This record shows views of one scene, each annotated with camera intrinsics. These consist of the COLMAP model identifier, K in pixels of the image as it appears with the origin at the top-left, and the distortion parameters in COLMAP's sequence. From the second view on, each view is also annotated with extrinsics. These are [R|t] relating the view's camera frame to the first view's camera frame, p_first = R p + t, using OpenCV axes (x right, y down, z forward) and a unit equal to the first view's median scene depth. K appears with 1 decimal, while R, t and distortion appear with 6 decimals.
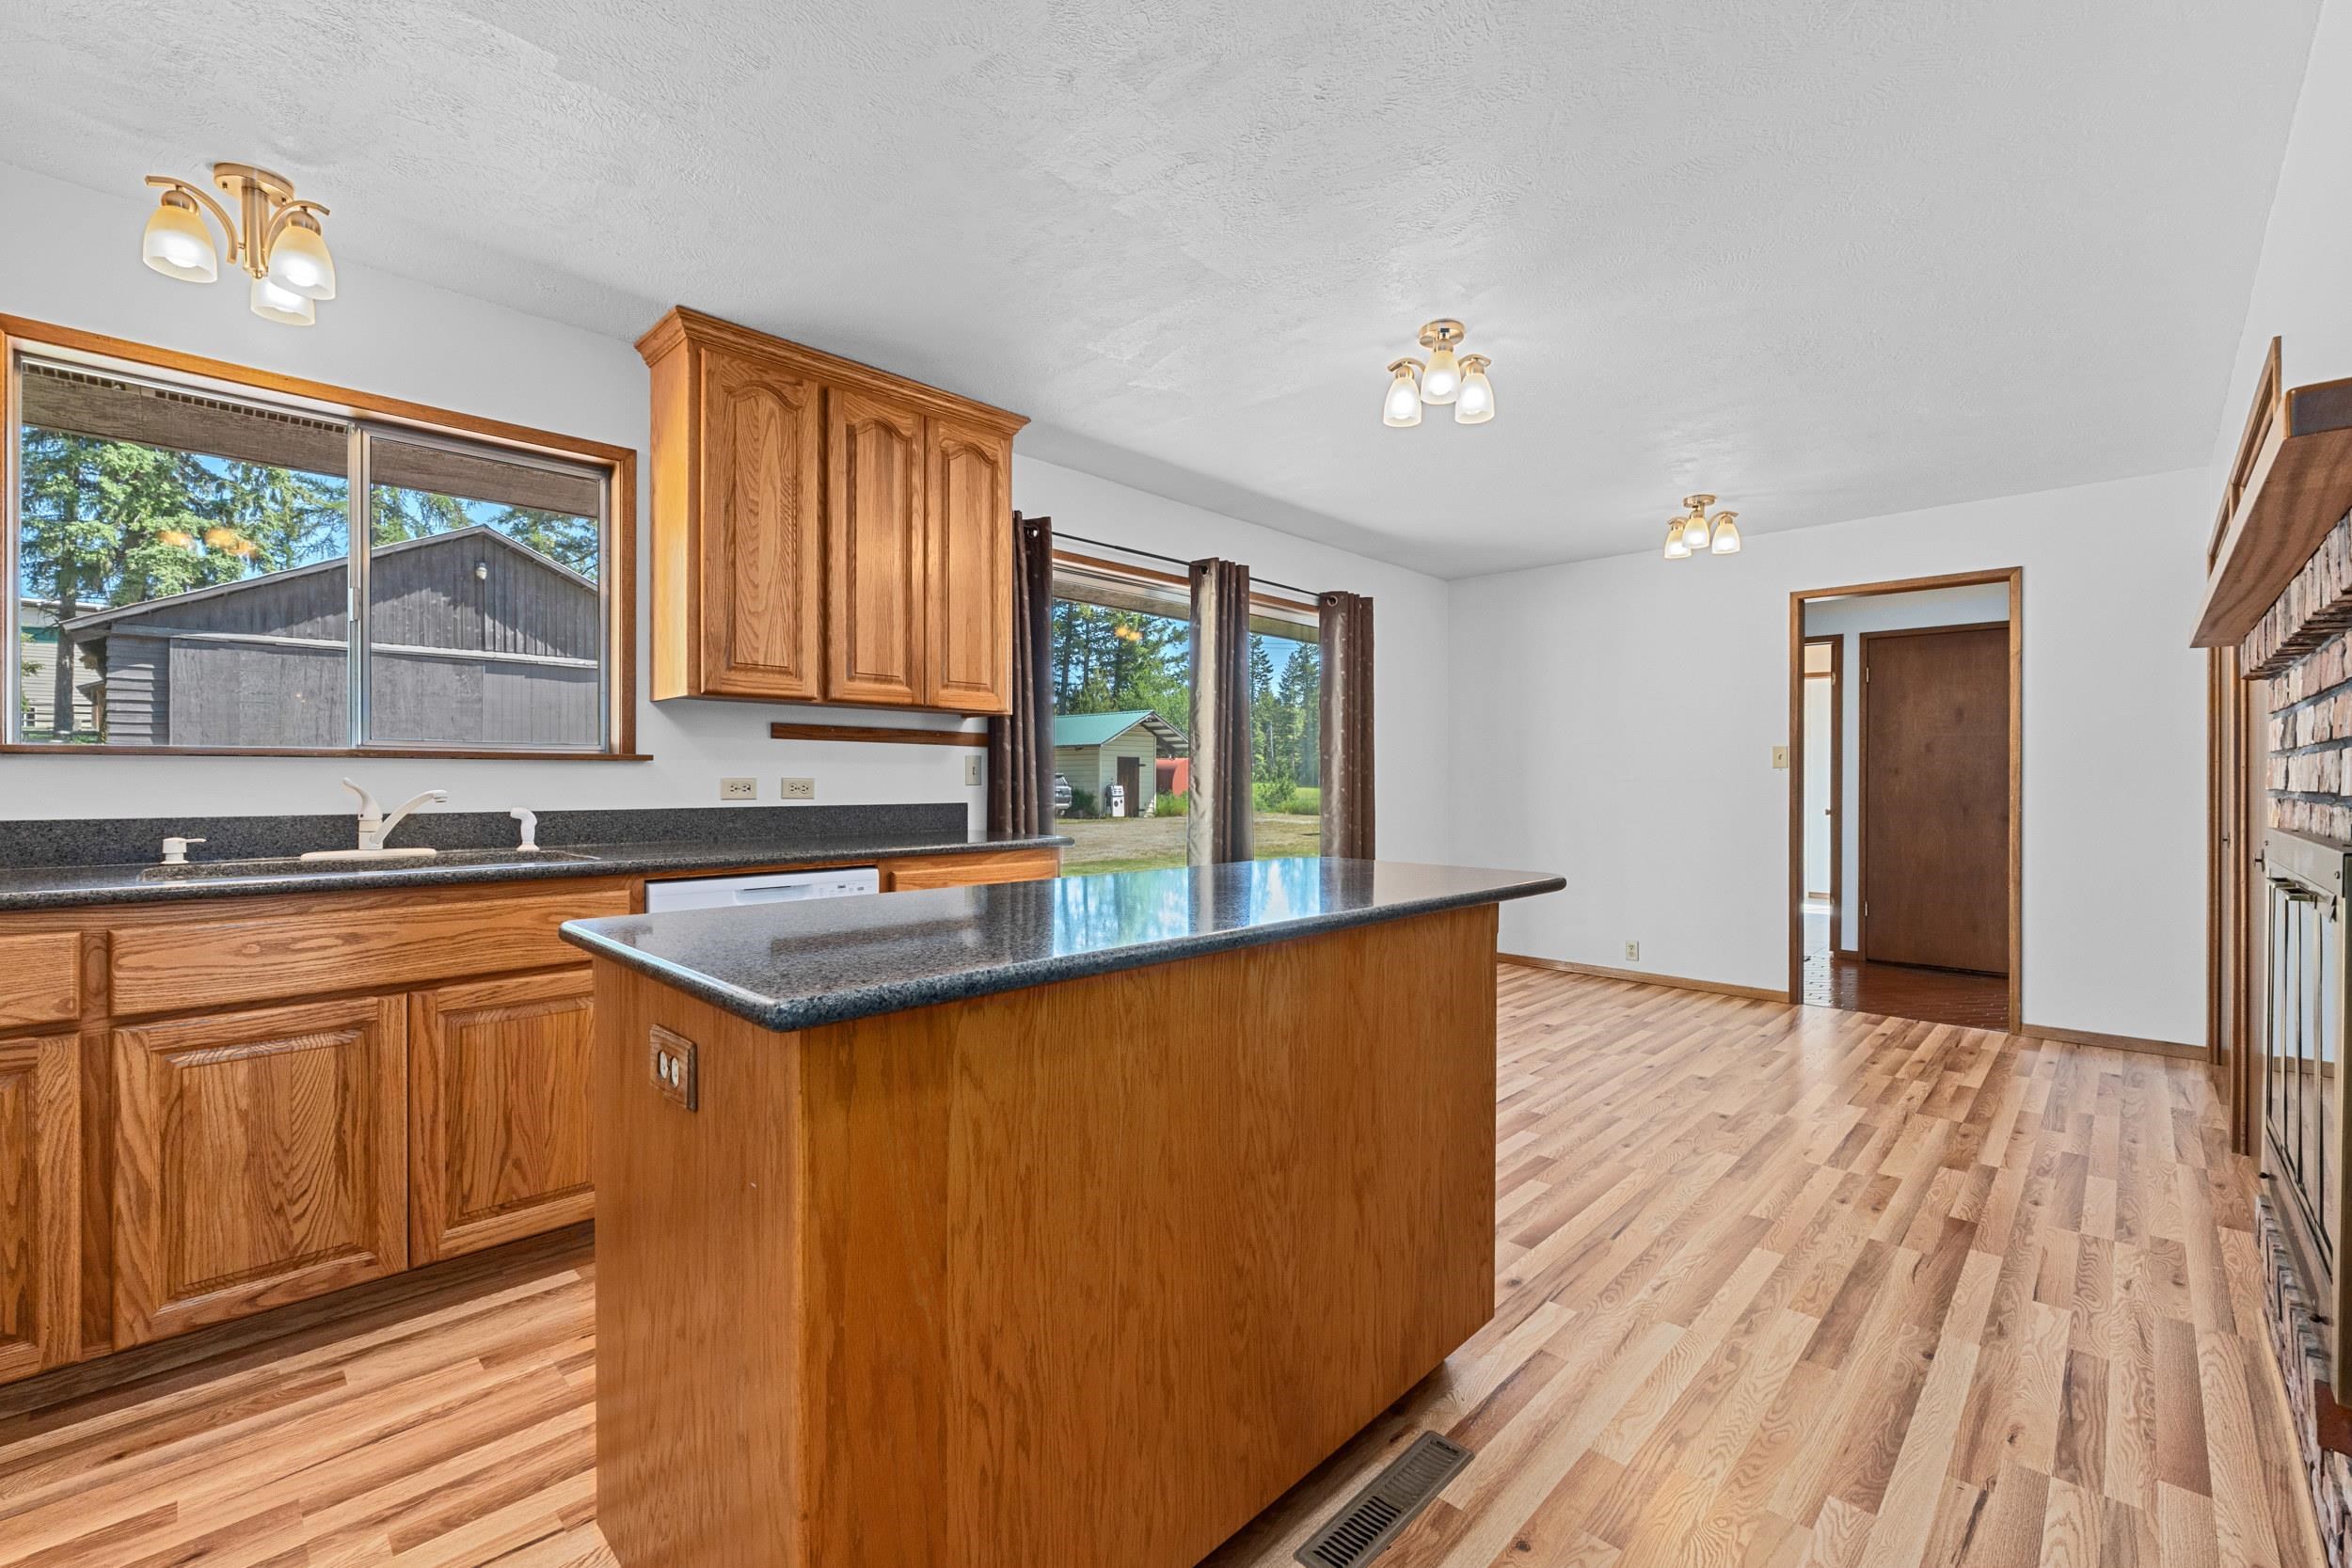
lens RADIAL K [[985.3, 0, 1184.6], [0, 985.3, 785.8], [0, 0, 1]] dist [-0.003495, -0.000960]
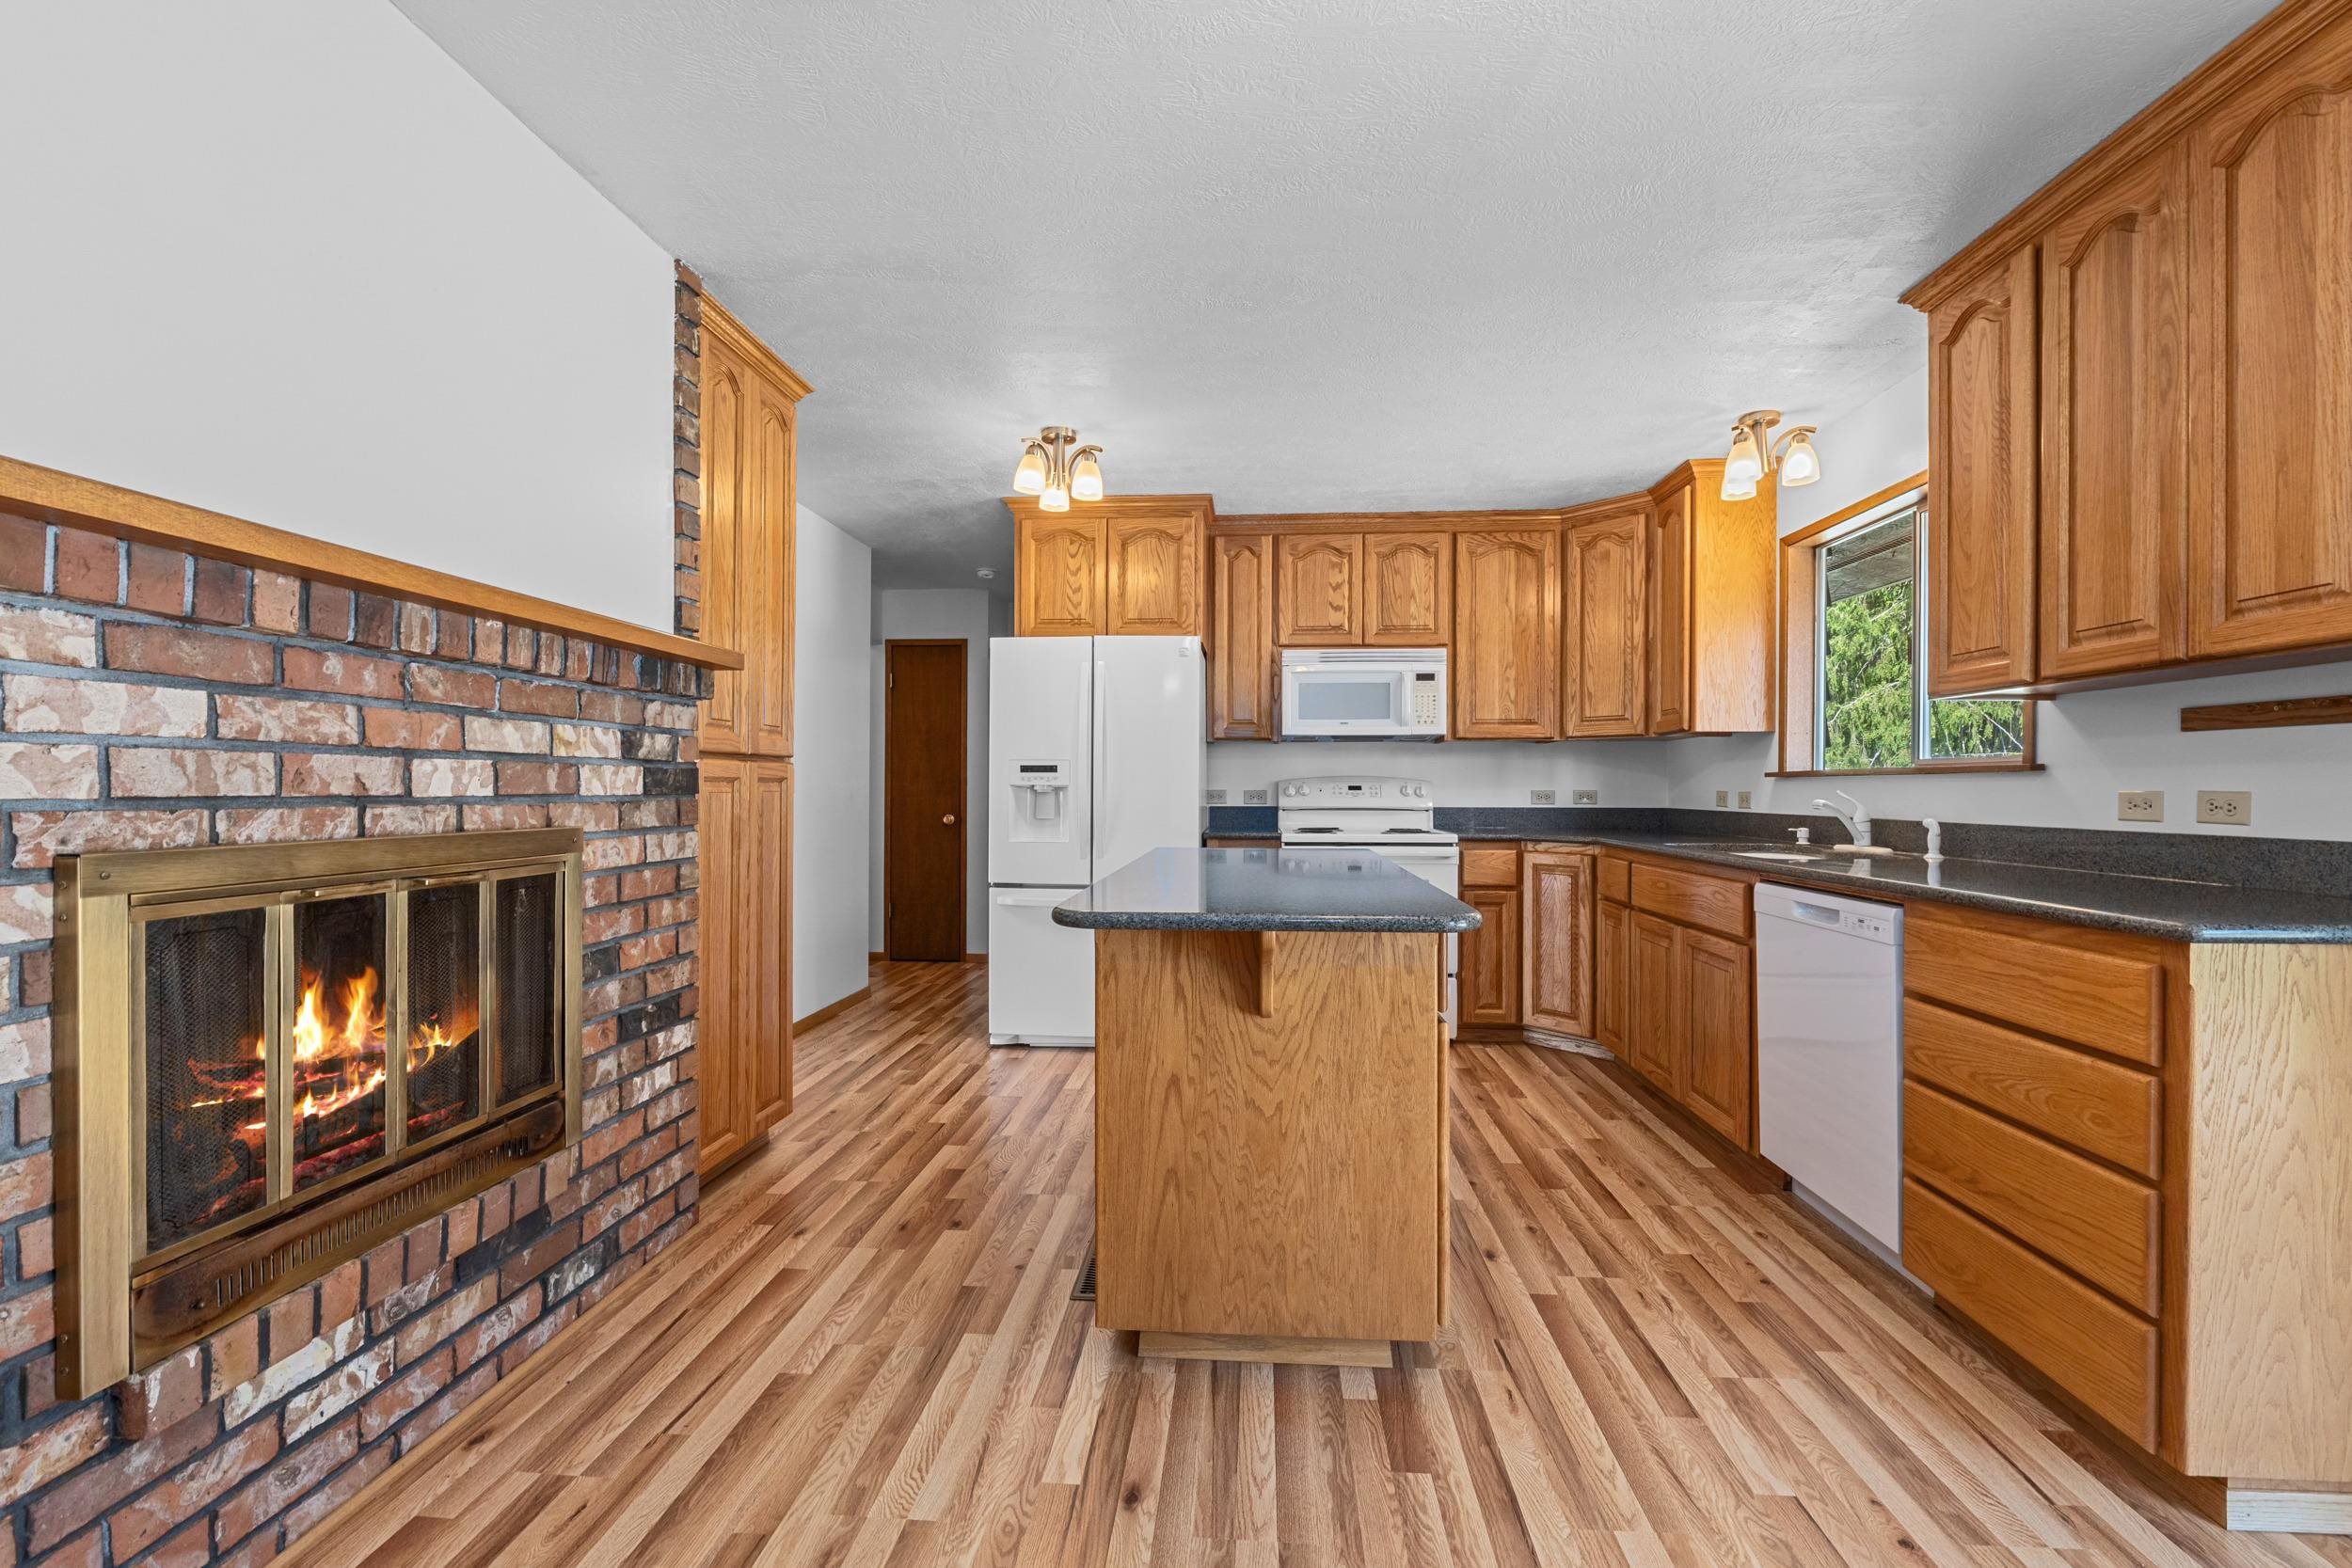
lens RADIAL K [[985.3, 0, 1183.1], [0, 985.3, 786.7], [0, 0, 1]] dist [-0.003495, -0.000960]
pose [[-0.767998, -0.006926, -0.640414, 0.645230], [-0.011519, 0.999929, 0.003000, -0.006056], [0.640348, 0.009681, -0.768024, 1.318860]]
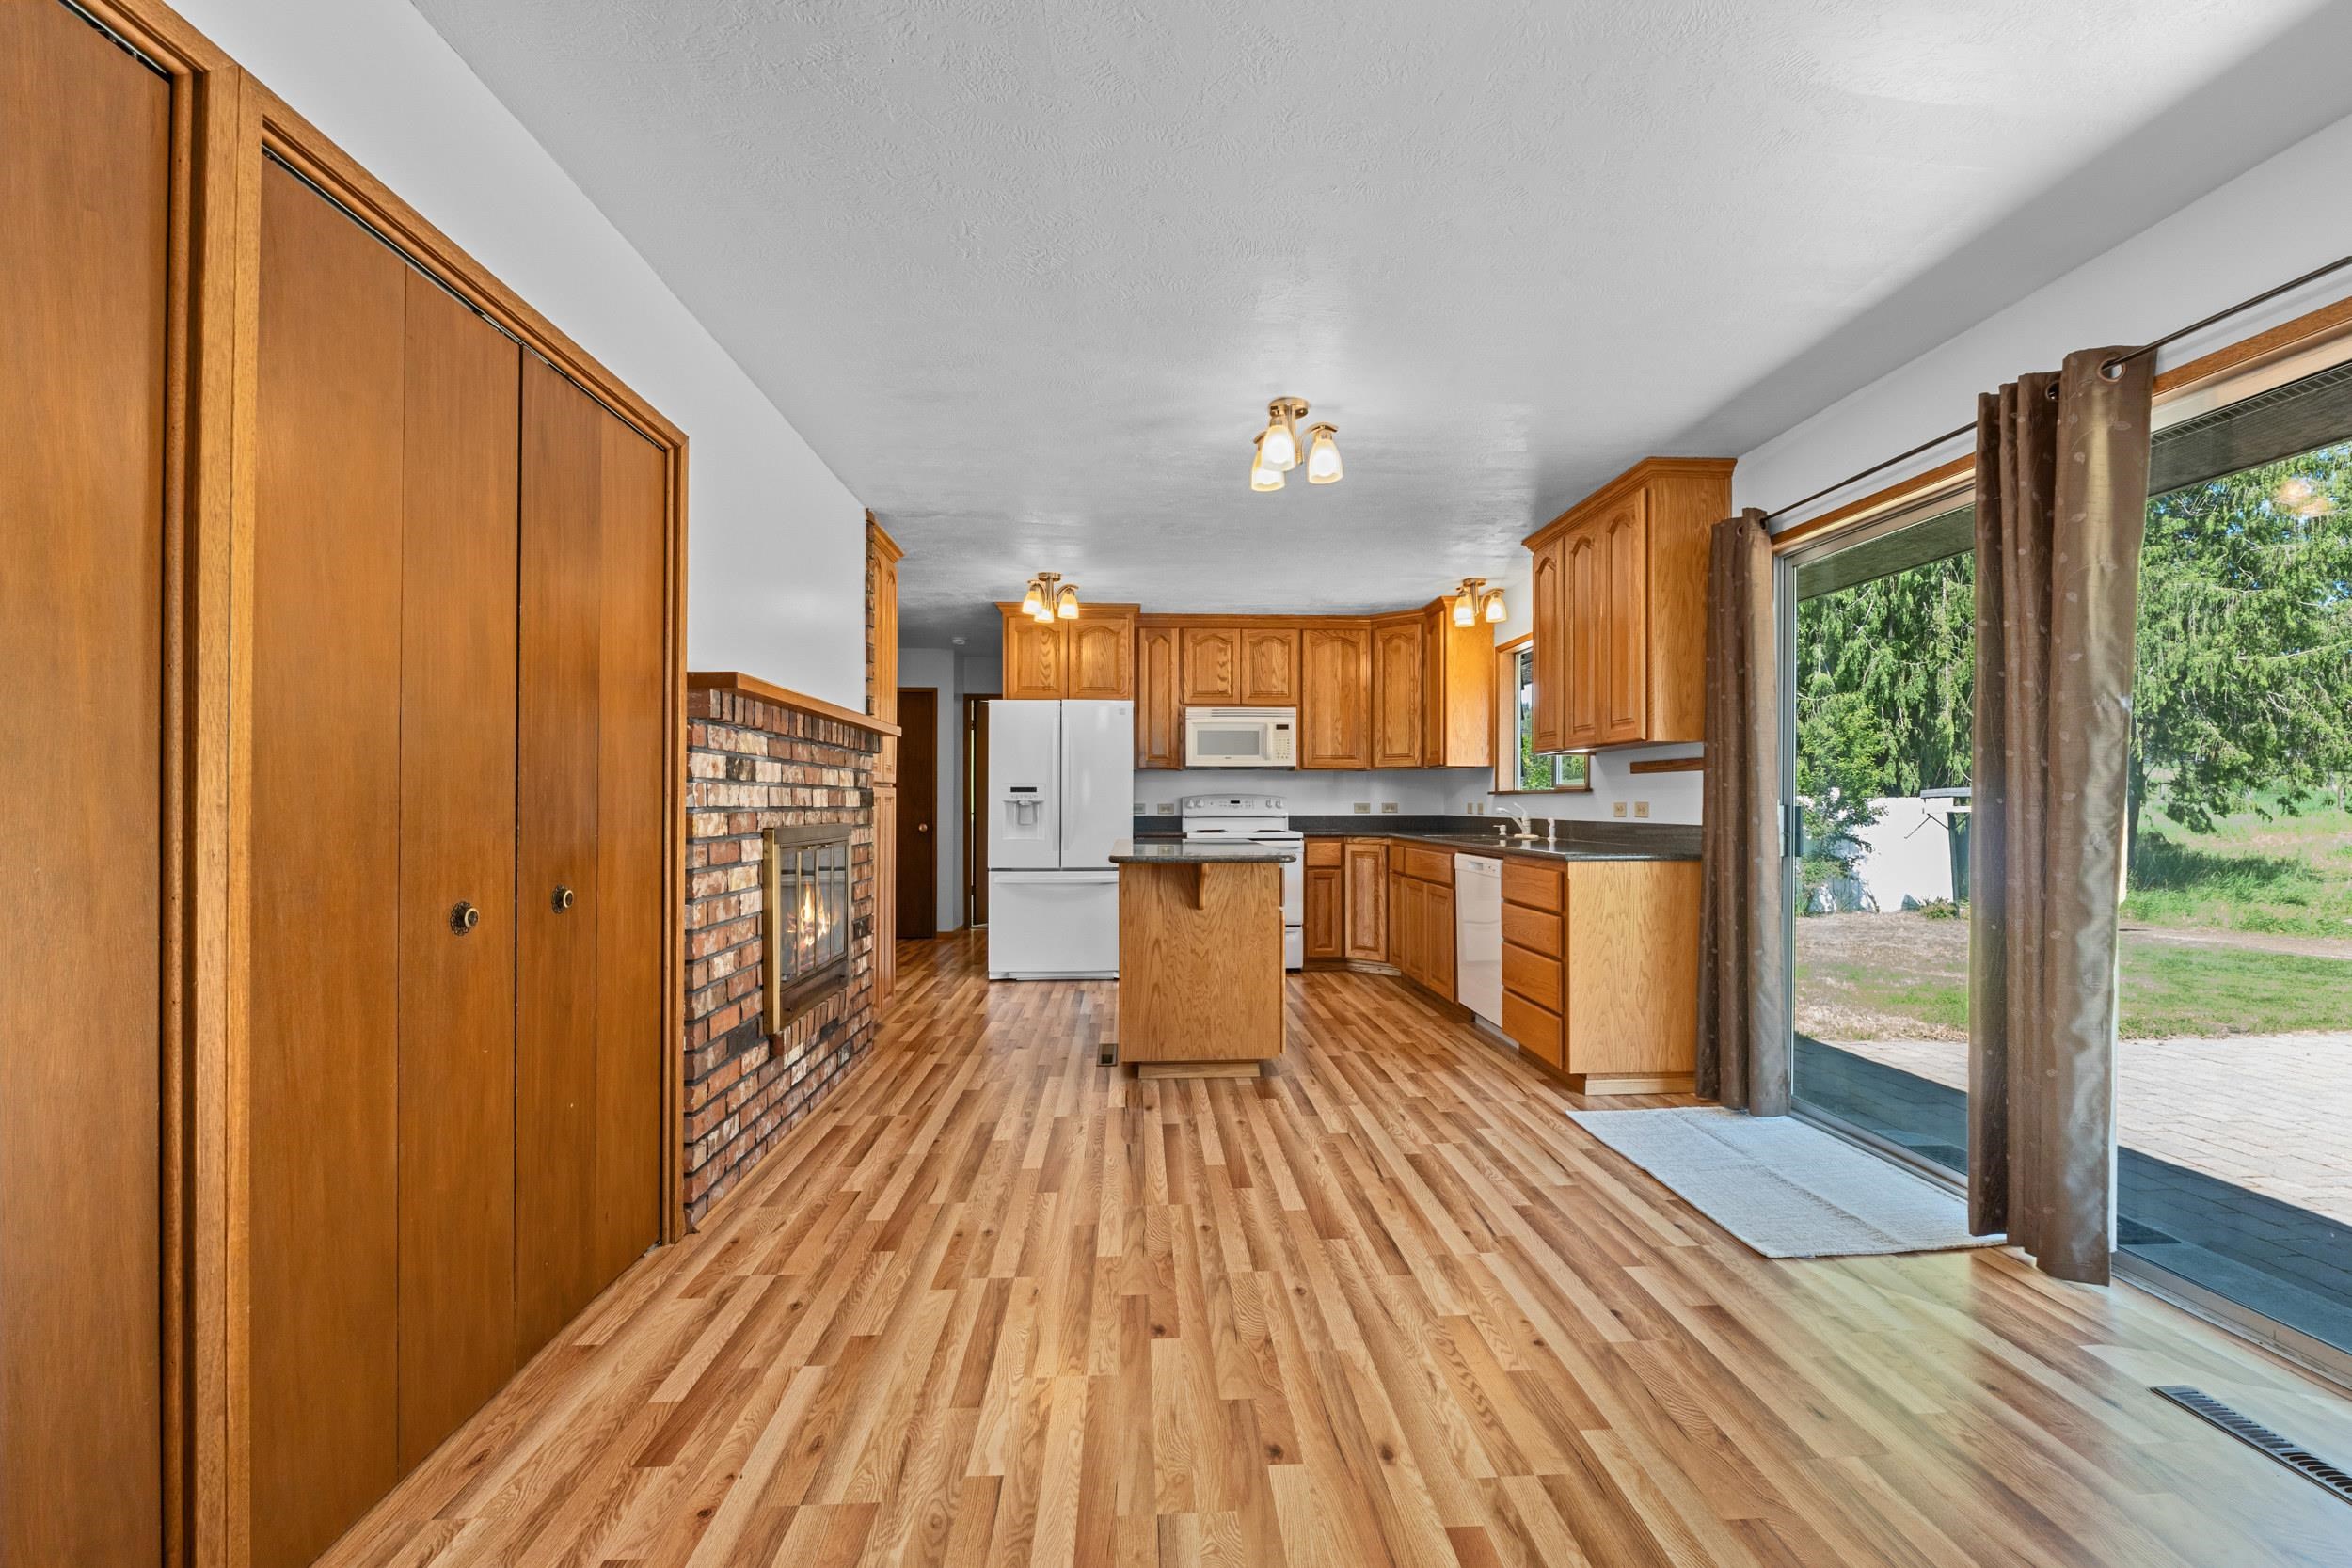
lens RADIAL K [[985.3, 0, 1178.5], [0, 985.3, 790.6], [0, 0, 1]] dist [-0.003495, -0.000960]
pose [[-0.683454, -0.013122, -0.729876, 1.268233], [-0.008800, 0.999914, -0.009736, -0.005802], [0.729941, -0.000231, -0.683510, 1.818368]]
